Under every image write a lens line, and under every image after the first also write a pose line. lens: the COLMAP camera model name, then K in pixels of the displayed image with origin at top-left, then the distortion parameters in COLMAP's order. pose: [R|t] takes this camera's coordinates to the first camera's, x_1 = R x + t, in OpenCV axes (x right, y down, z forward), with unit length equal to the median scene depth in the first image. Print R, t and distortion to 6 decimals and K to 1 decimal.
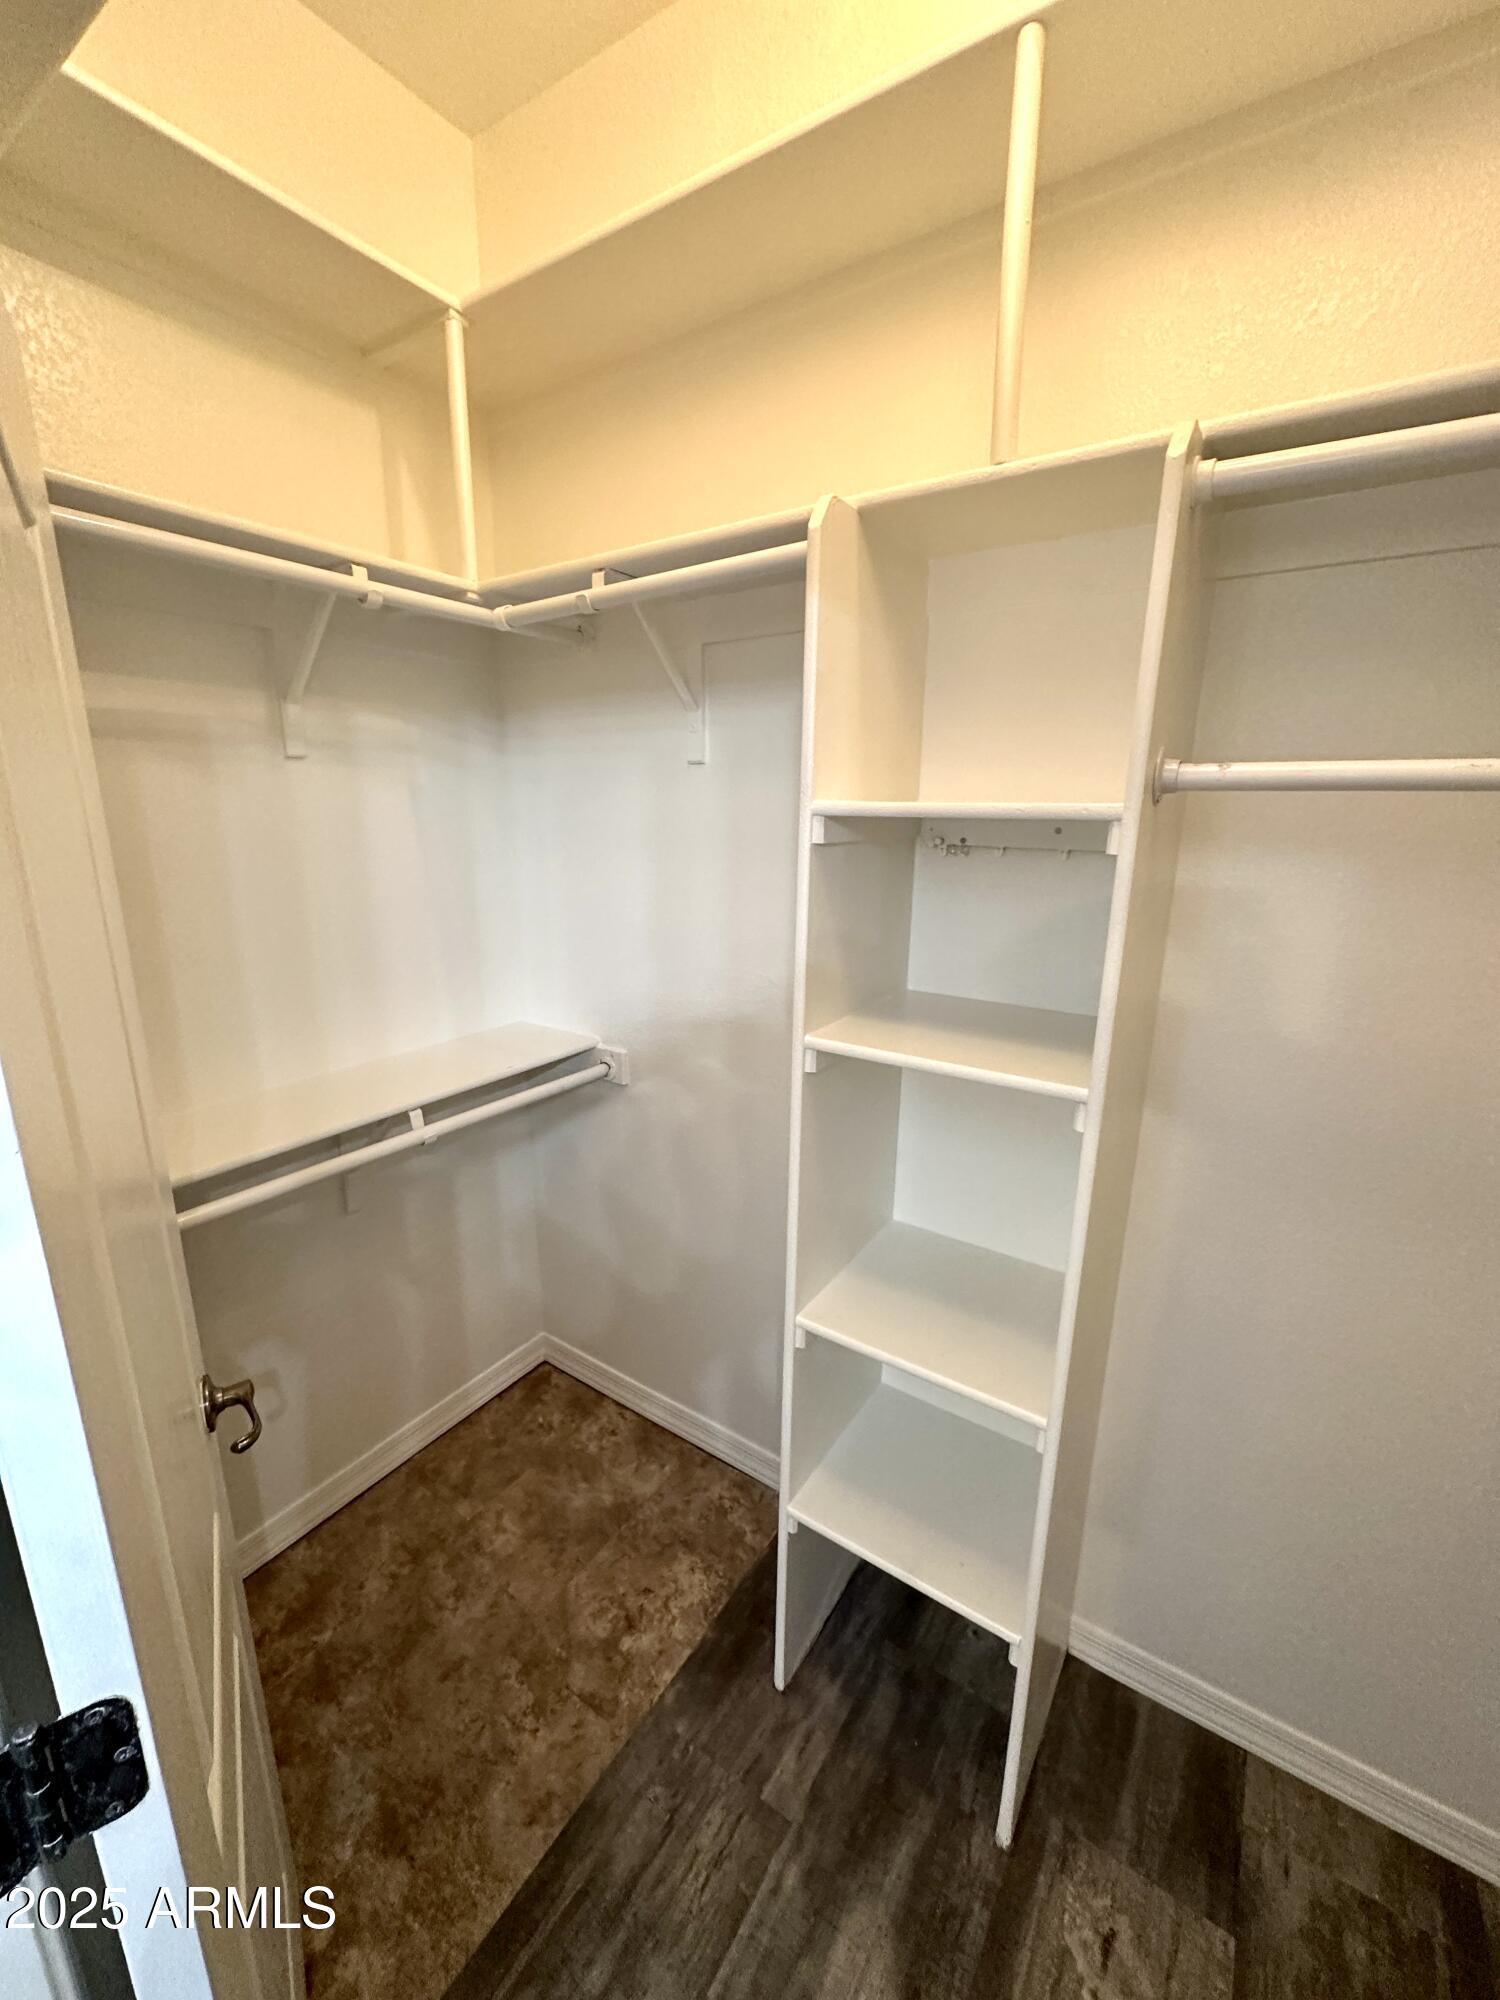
lens RADIAL K [[795.9, 0, 750.1], [0, 795.9, 998.9], [0, 0, 1]] dist [0.003657, 0.000293]
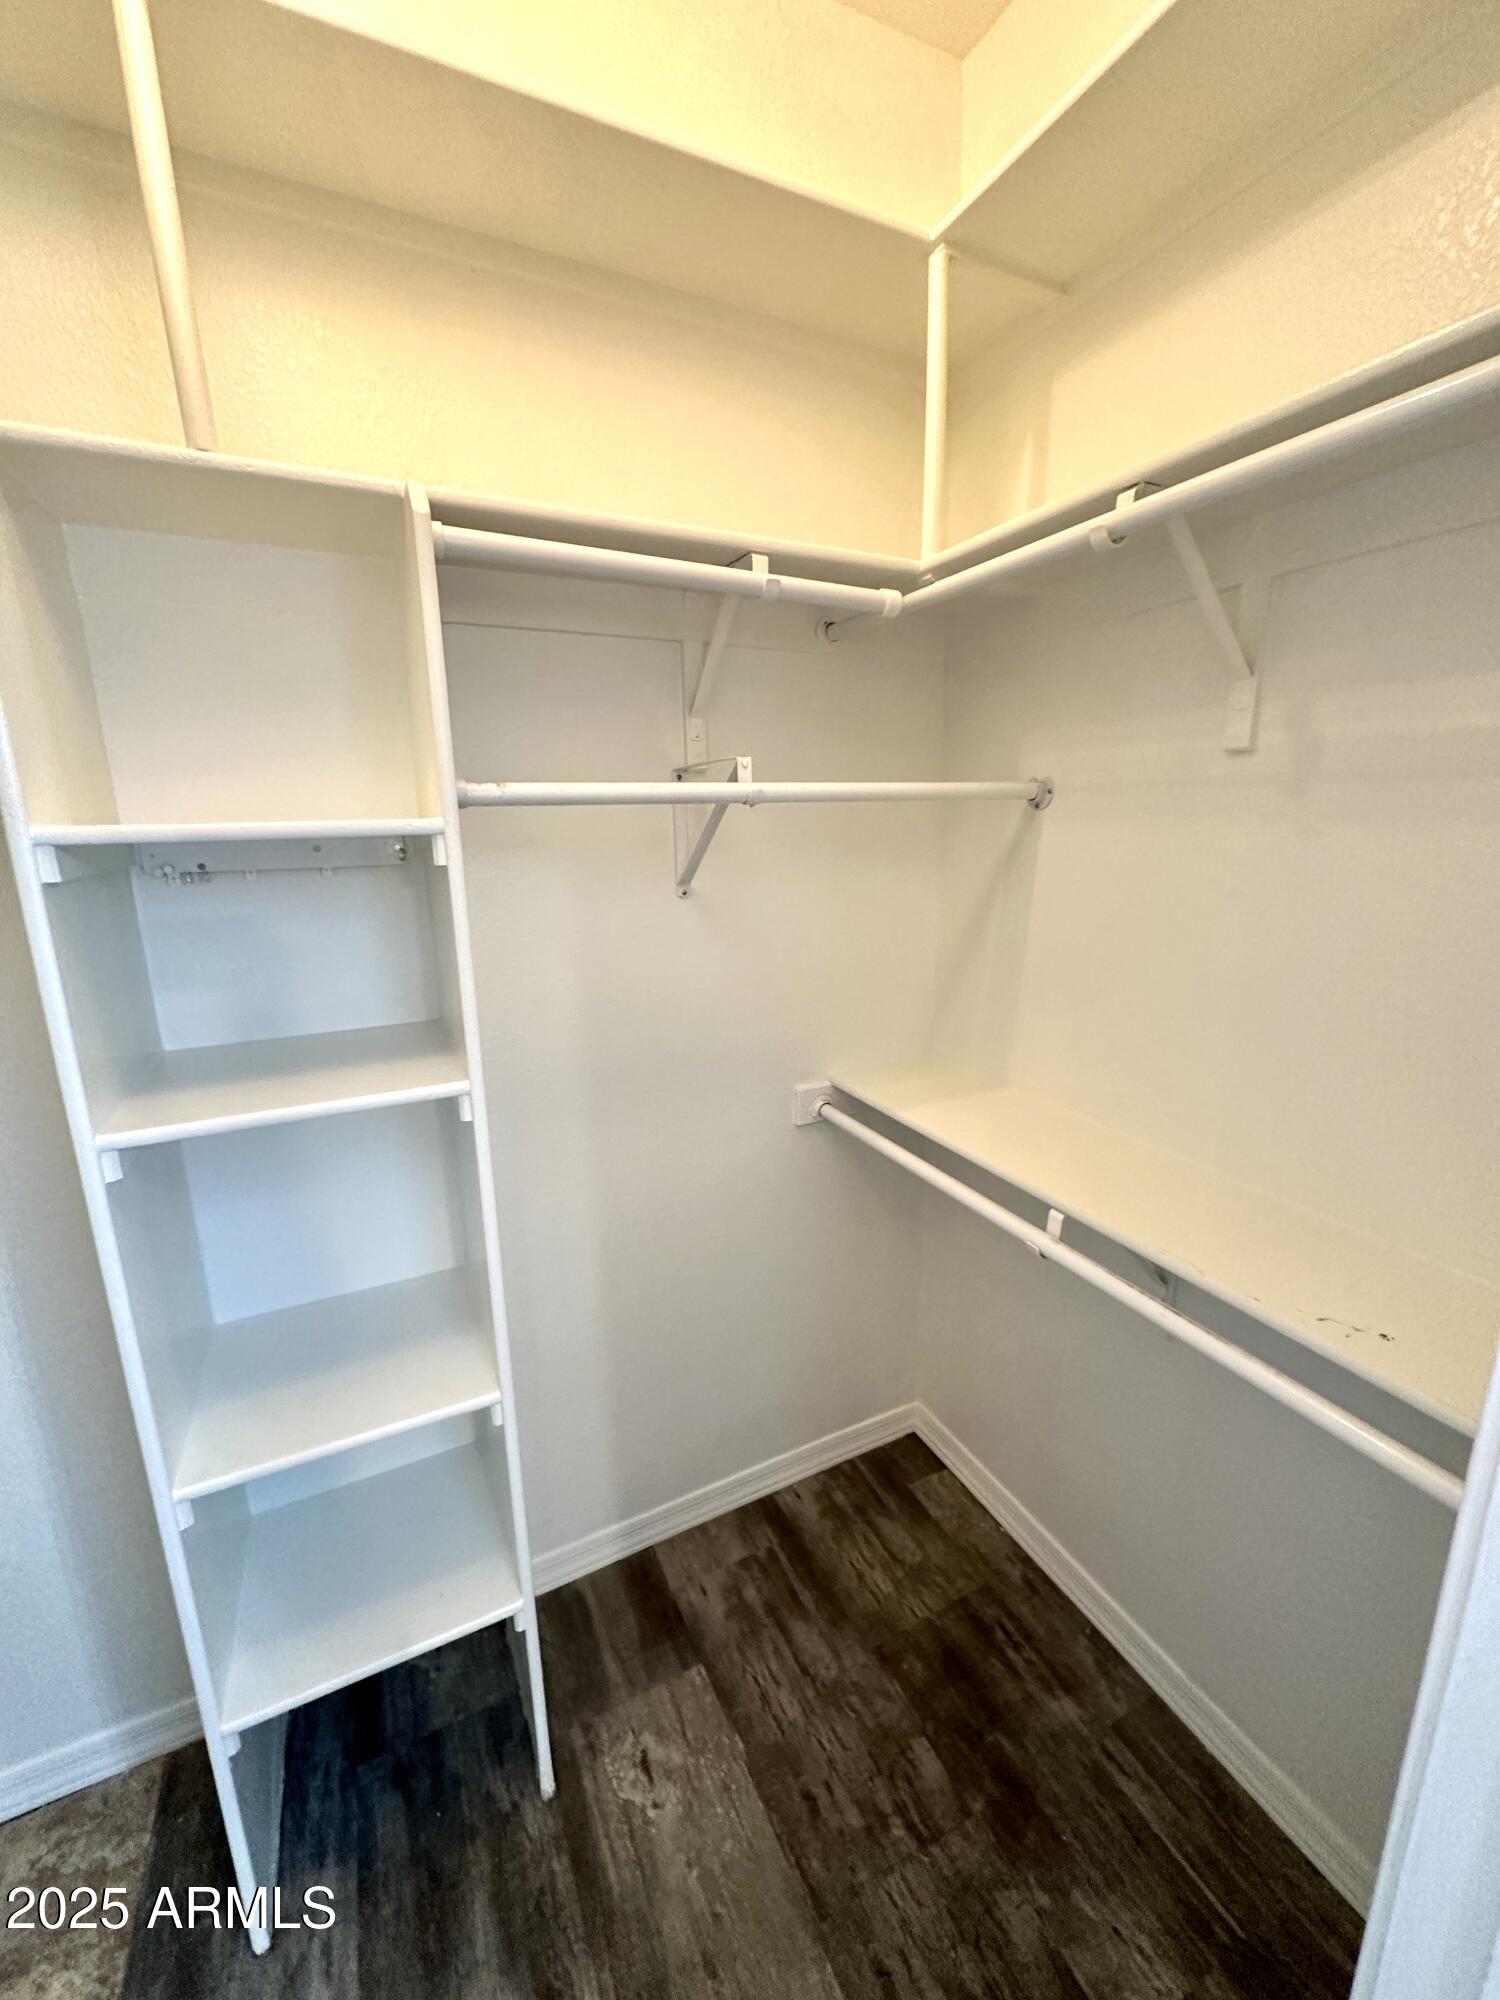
lens RADIAL K [[795.9, 0, 740.0], [0, 795.9, 997.5], [0, 0, 1]] dist [0.003657, 0.000293]
pose [[0.517746, -0.213896, 0.828364, -0.208558], [0.229566, 0.967467, 0.106331, -0.021088], [-0.824159, 0.135112, 0.550006, 0.066312]]
